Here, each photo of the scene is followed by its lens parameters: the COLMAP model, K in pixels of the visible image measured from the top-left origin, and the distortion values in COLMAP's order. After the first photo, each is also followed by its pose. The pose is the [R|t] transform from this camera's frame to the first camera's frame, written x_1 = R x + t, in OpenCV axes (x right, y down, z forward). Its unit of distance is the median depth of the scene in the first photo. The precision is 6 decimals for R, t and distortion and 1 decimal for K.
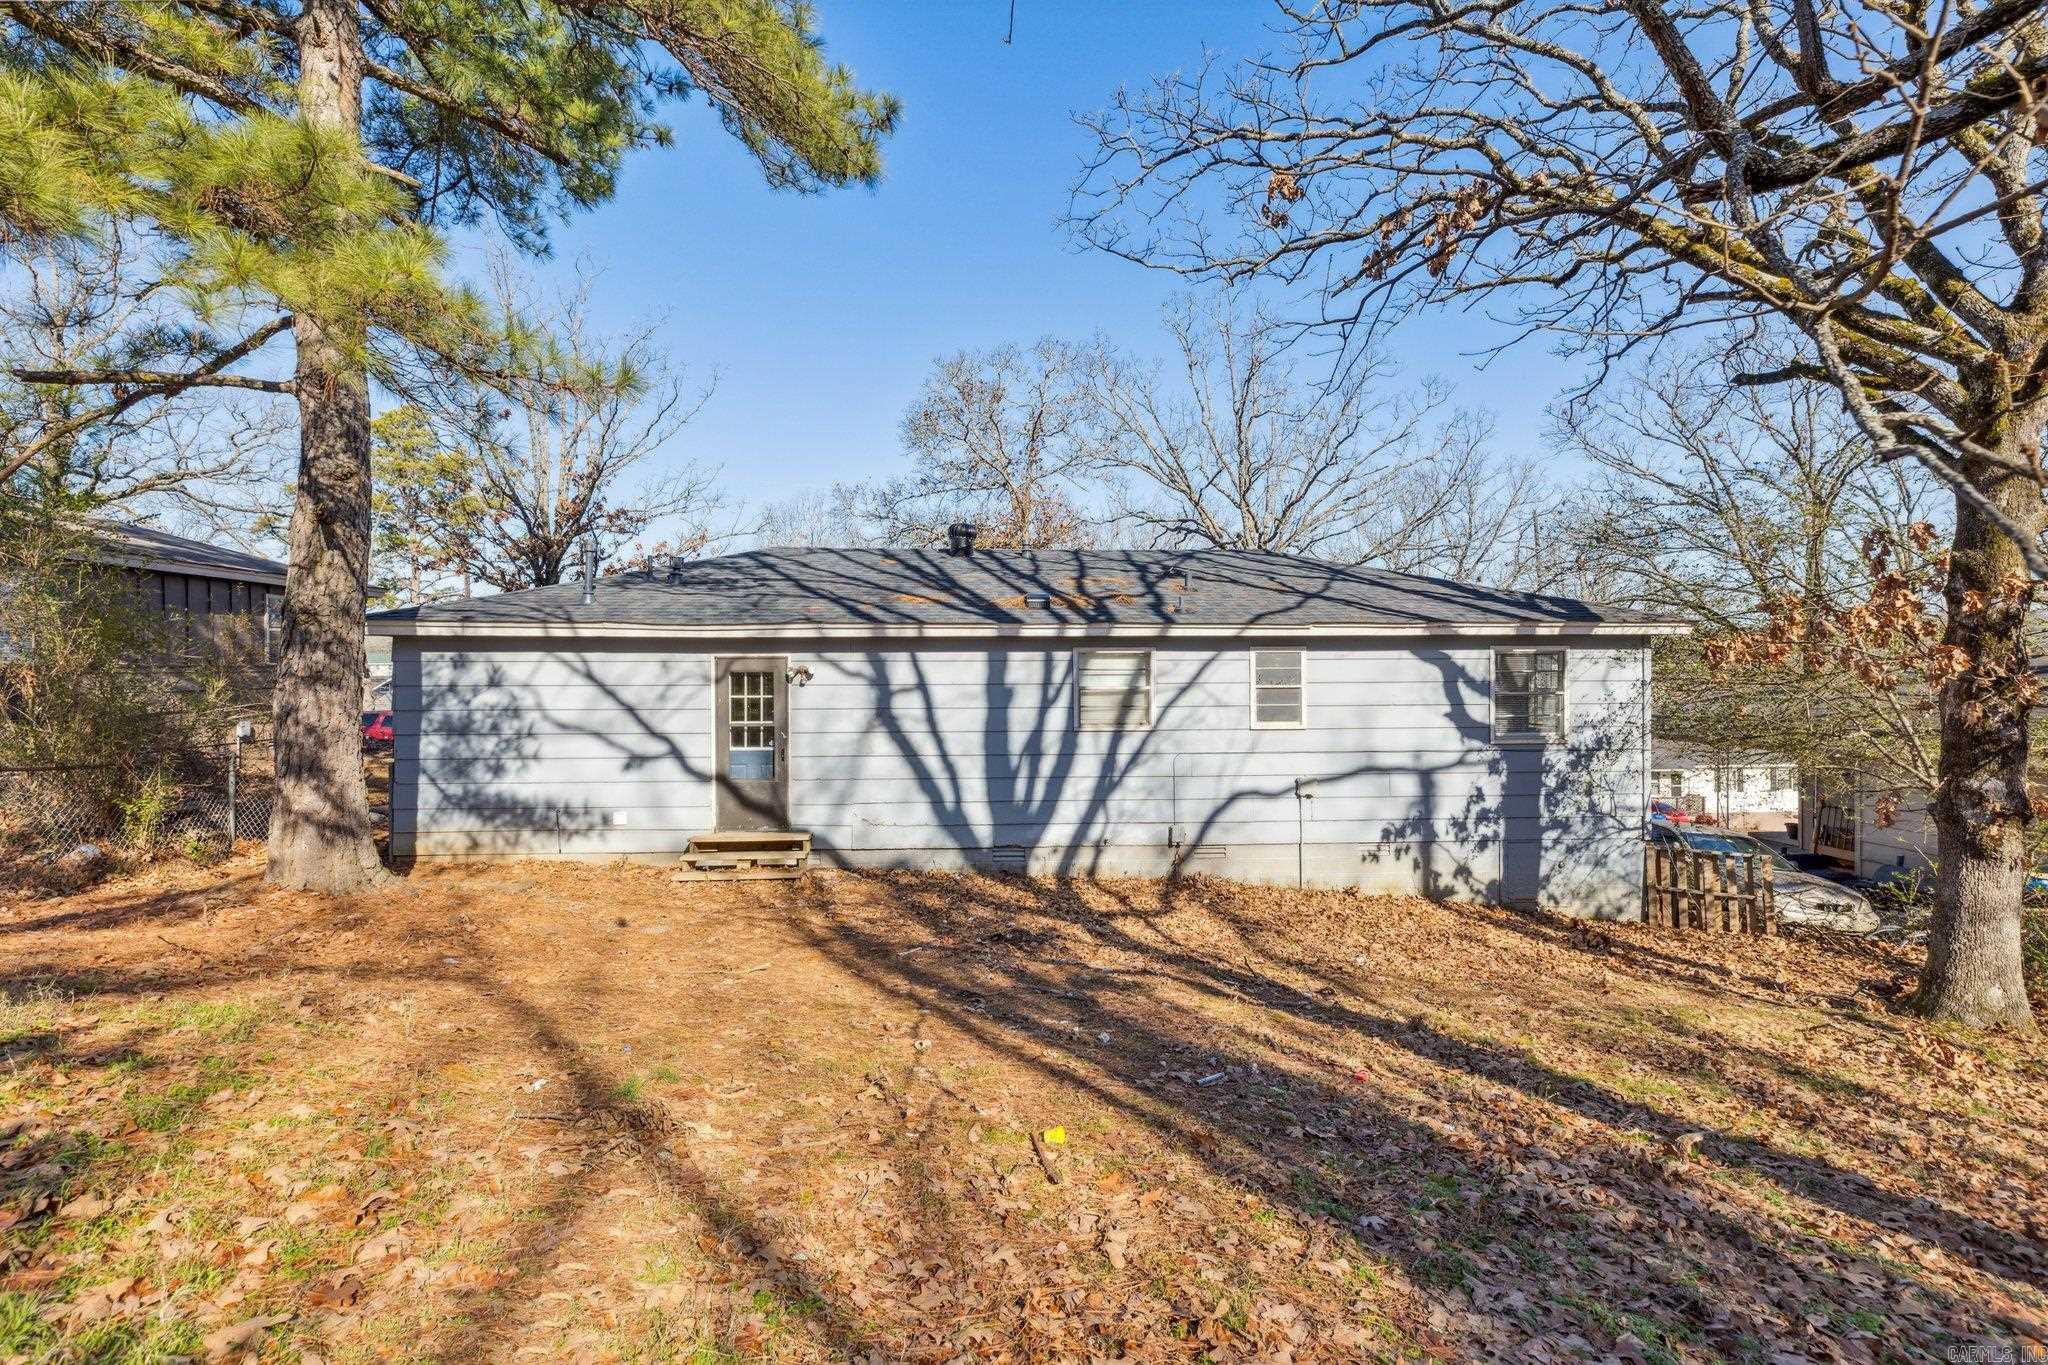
lens RADIAL K [[949.6, 0, 1026.7], [0, 949.6, 682.7], [0, 0, 1]] dist [0.013243, -0.001534]
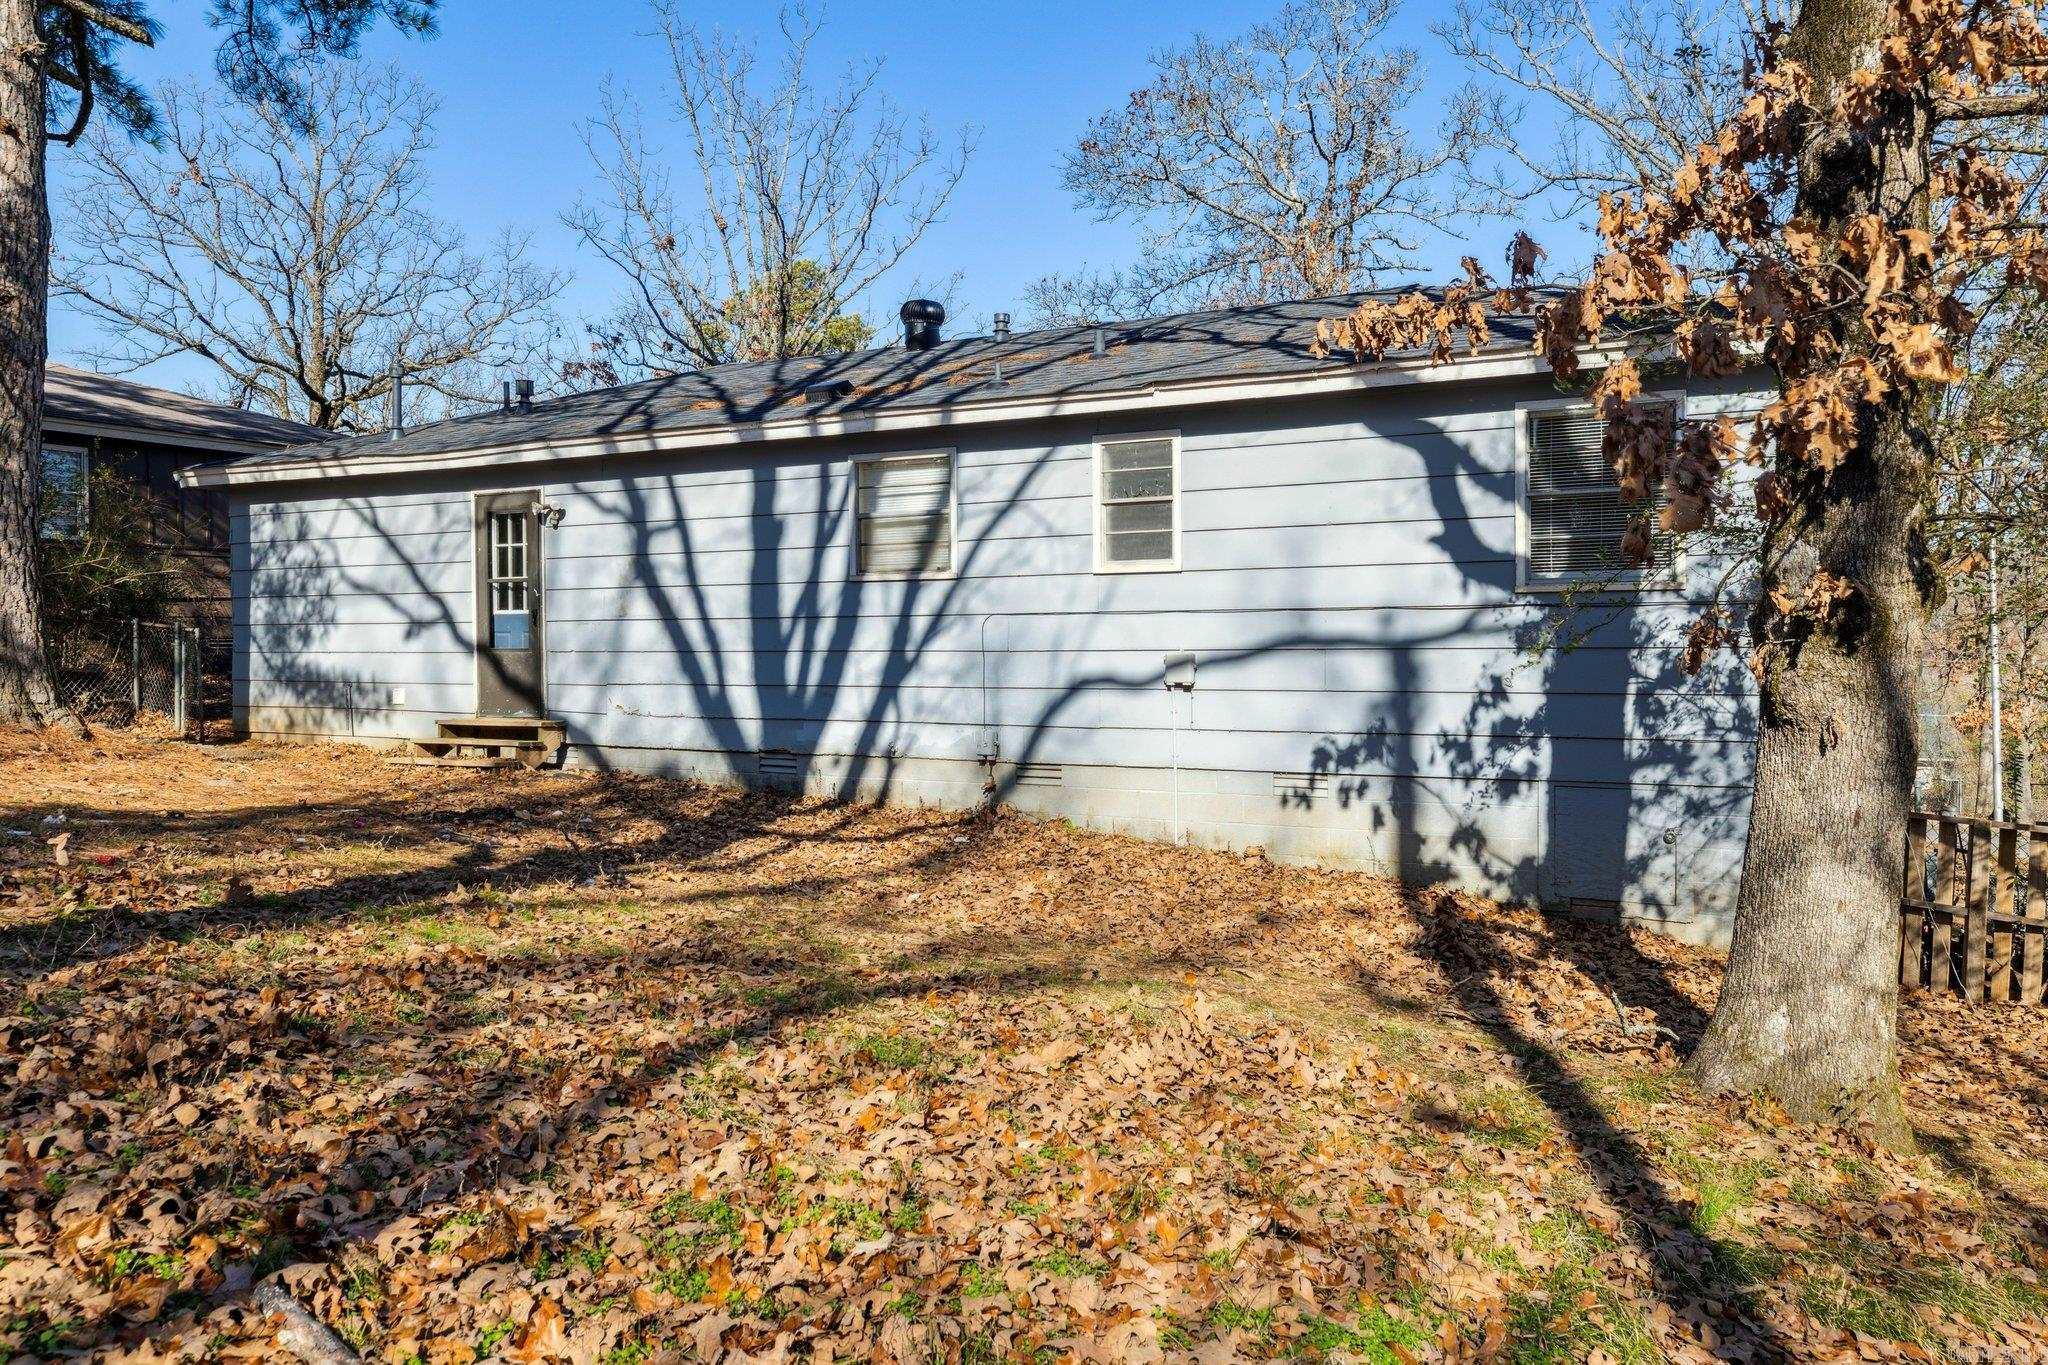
lens RADIAL K [[1586.0, 0, 1026.7], [0, 1586.0, 670.3], [0, 0, 1]] dist [0.009325, 0.002961]
pose [[0.840216, 0.007556, -0.542199, 0.744044], [-0.005041, 0.999969, 0.006124, 0.104676], [0.542228, -0.002413, 0.840228, 0.134089]]
